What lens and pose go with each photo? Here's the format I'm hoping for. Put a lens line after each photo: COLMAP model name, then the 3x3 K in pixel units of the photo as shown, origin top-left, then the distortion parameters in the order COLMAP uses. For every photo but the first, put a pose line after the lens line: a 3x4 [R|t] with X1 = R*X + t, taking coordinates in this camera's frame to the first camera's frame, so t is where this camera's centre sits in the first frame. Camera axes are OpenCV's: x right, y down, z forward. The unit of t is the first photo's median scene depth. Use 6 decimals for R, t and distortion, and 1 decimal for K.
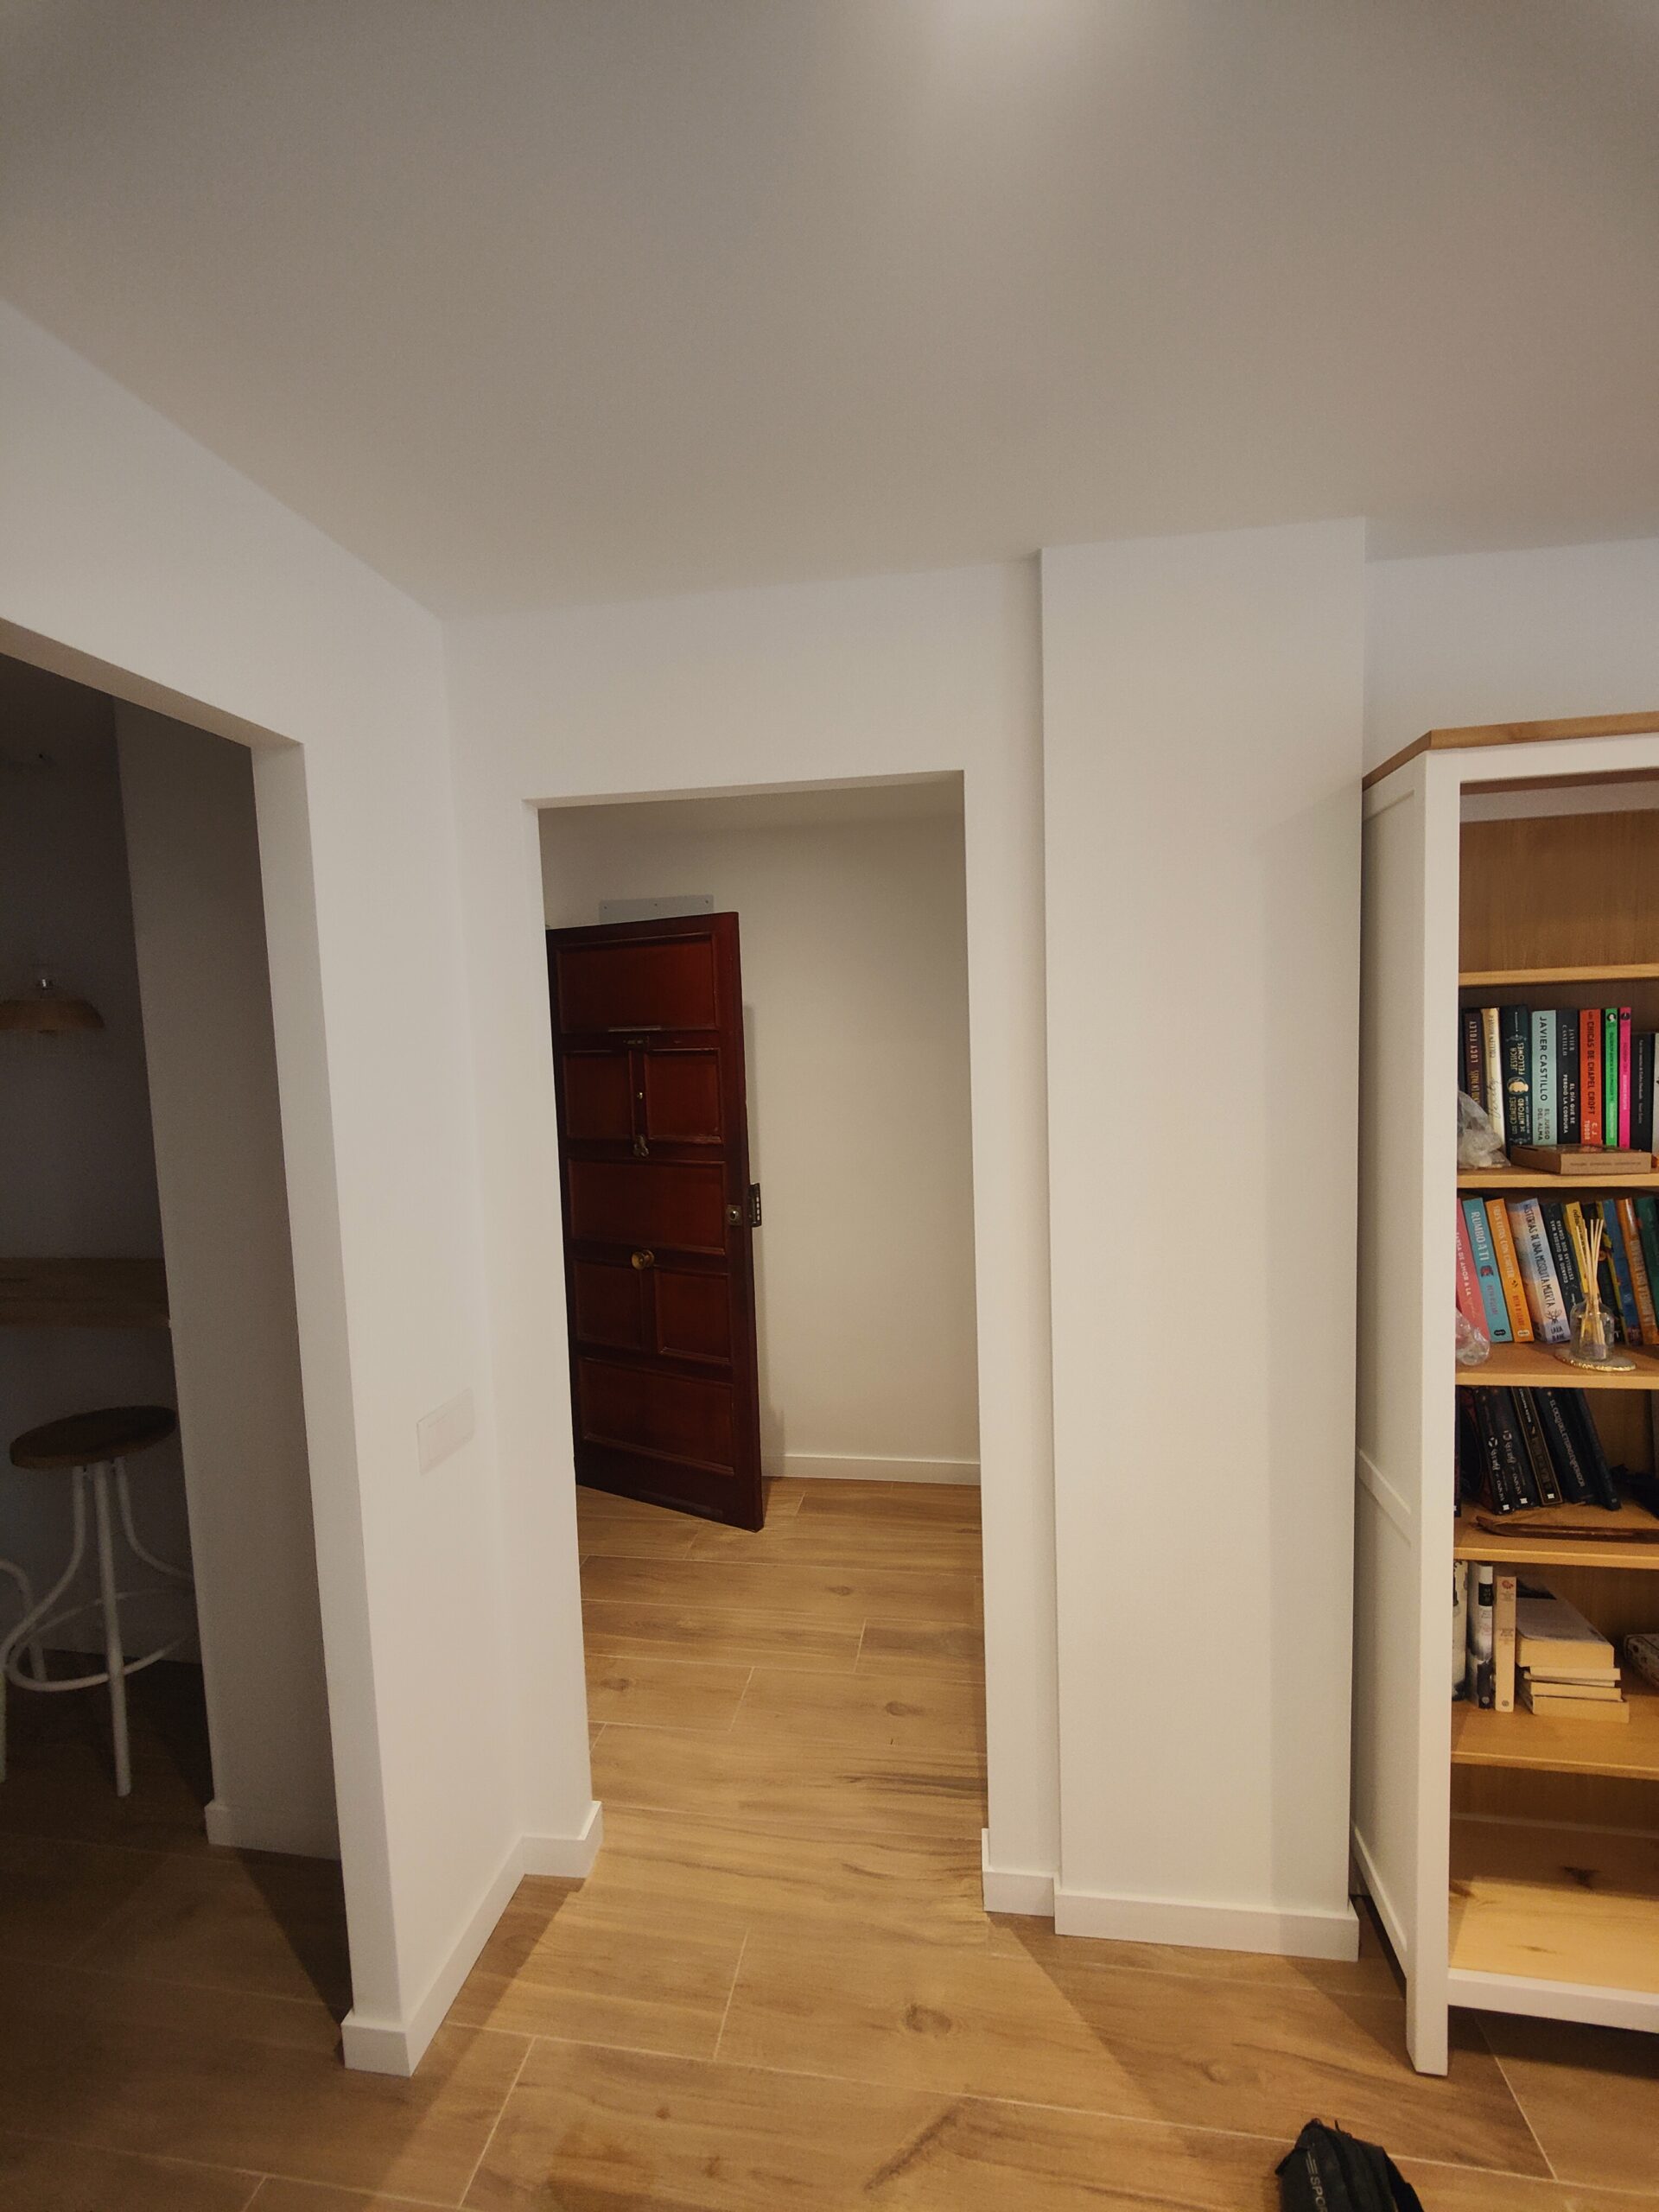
lens RADIAL K [[969.3, 0, 840.9], [0, 969.3, 1107.0], [0, 0, 1]] dist [-0.001466, -0.000443]
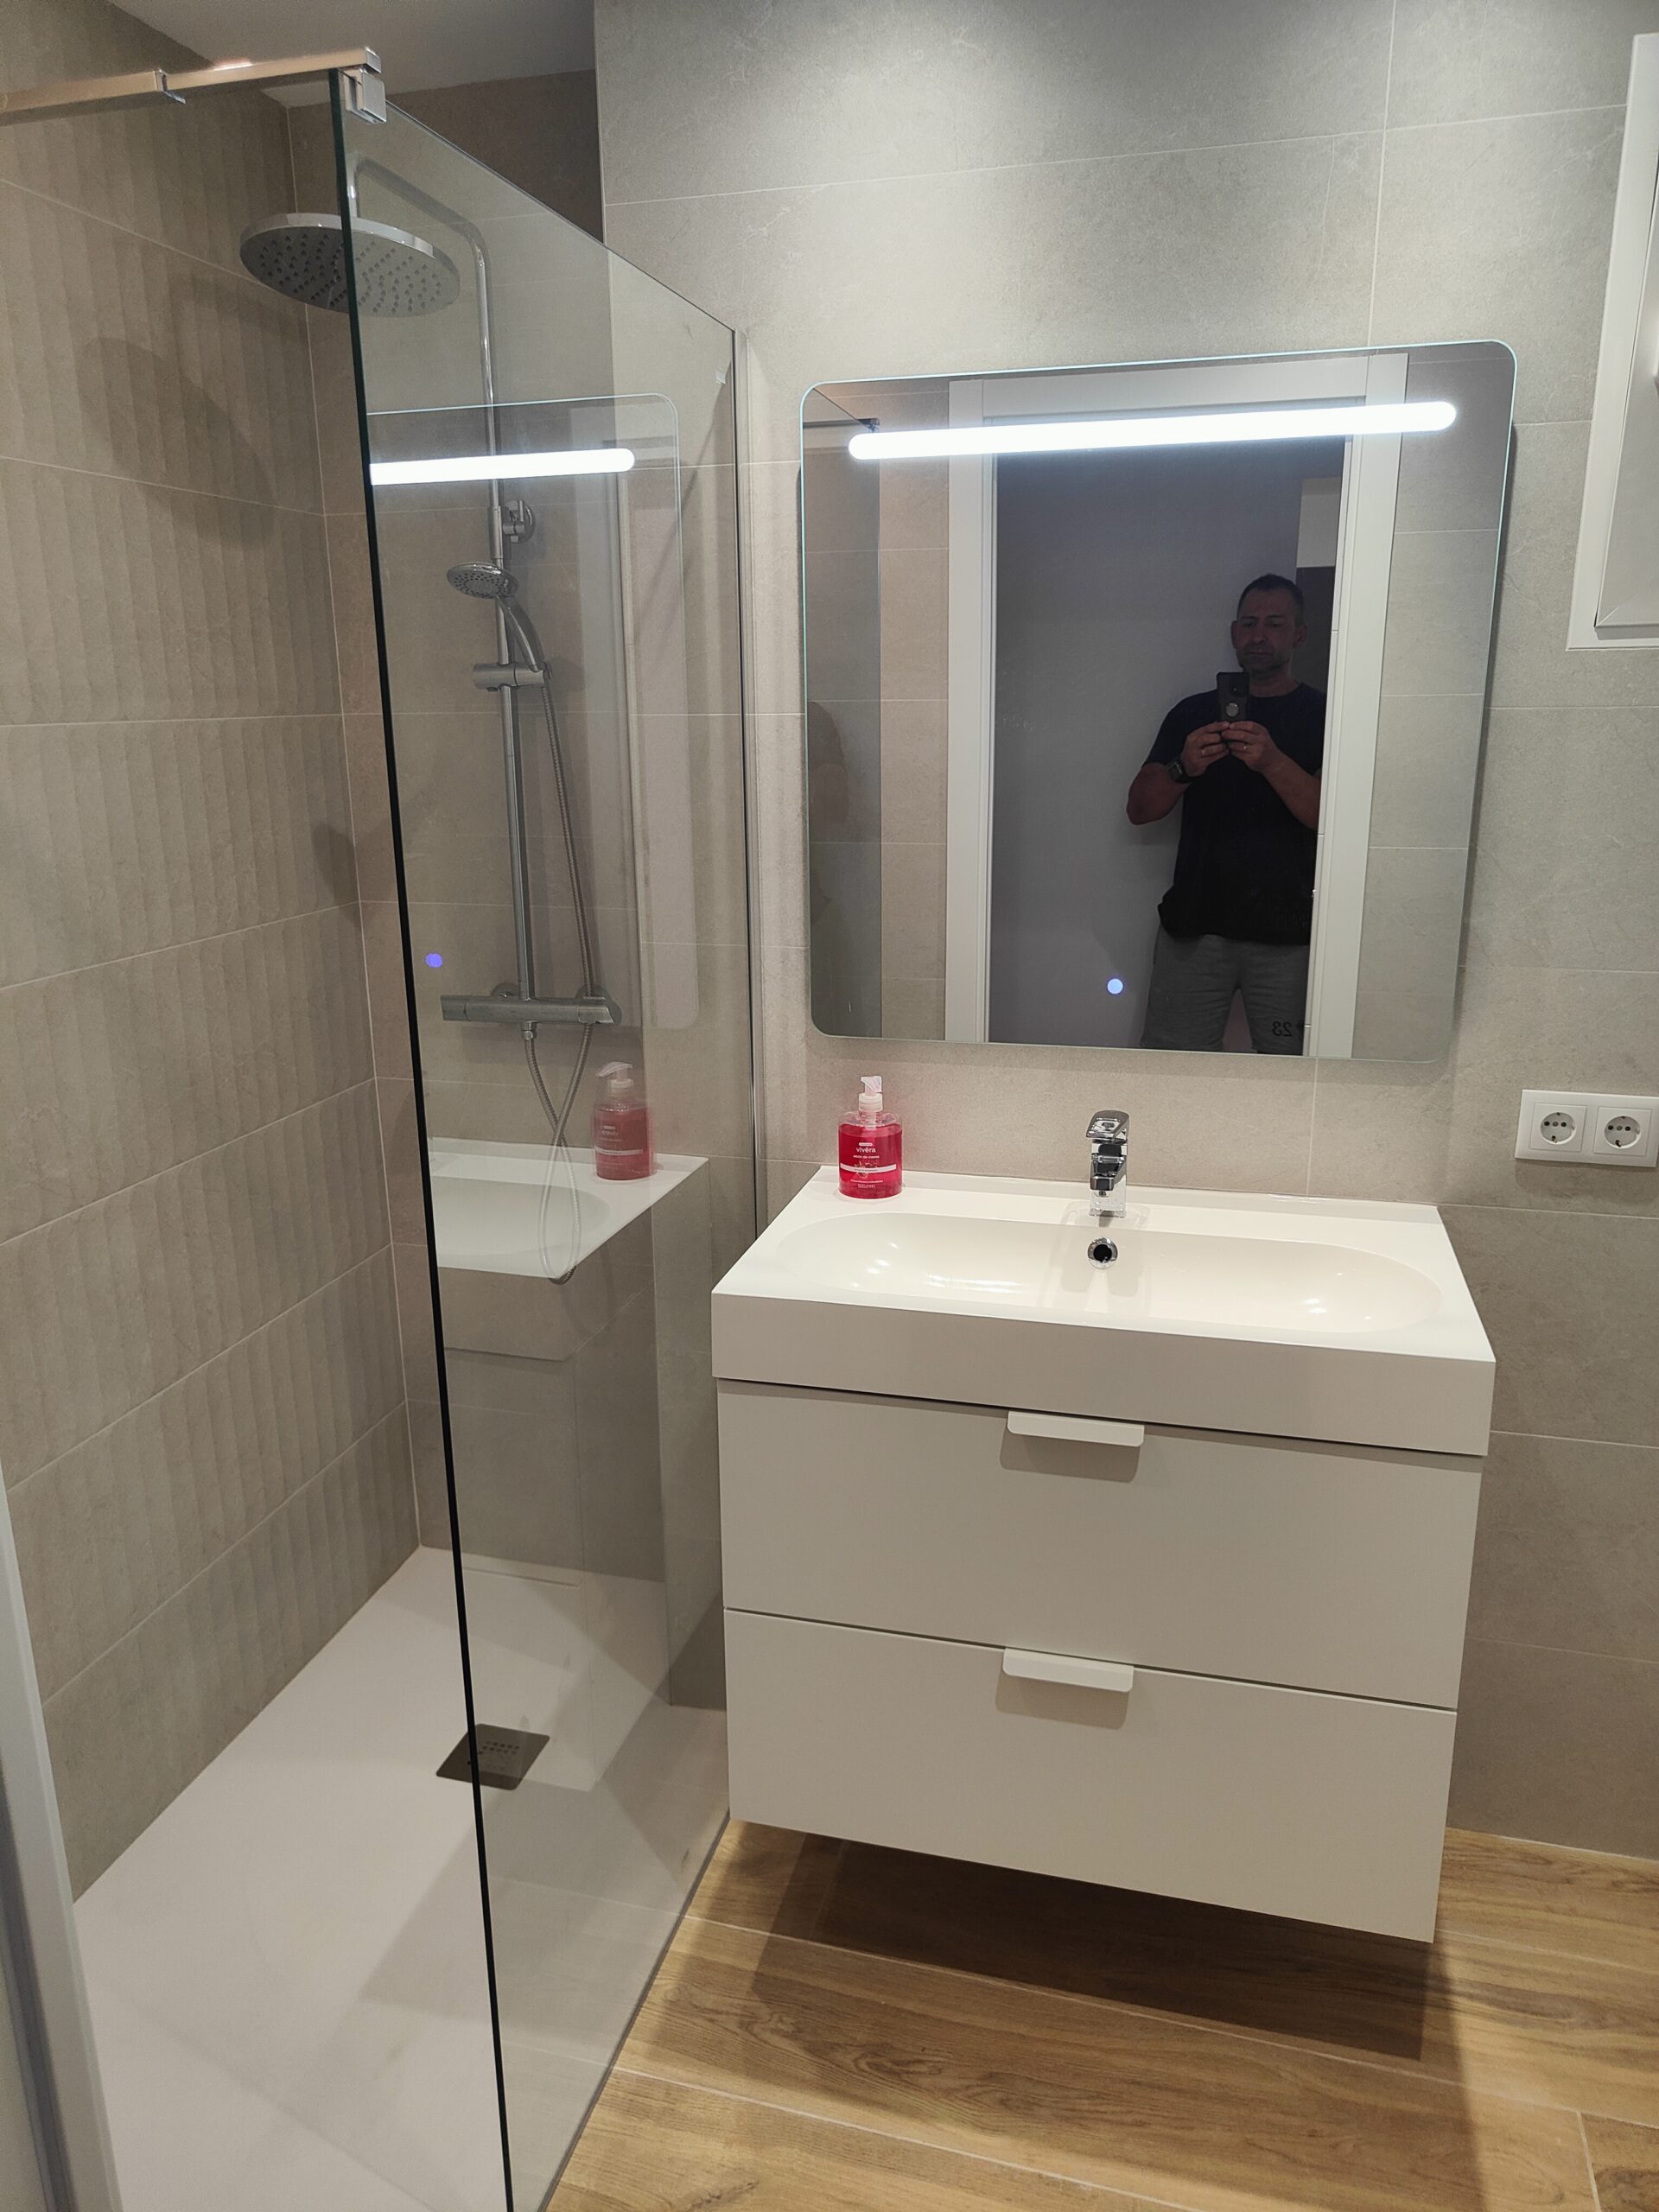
lens RADIAL K [[1565.4, 0, 829.5], [0, 1565.4, 1106.0], [0, 0, 1]] dist [-0.004545, 0.028064]
pose [[-0.992843, 0.017533, 0.118137, -0.185753], [0.055702, 0.942971, 0.328181, -0.080548], [-0.105646, 0.332412, -0.937199, 1.814082]]
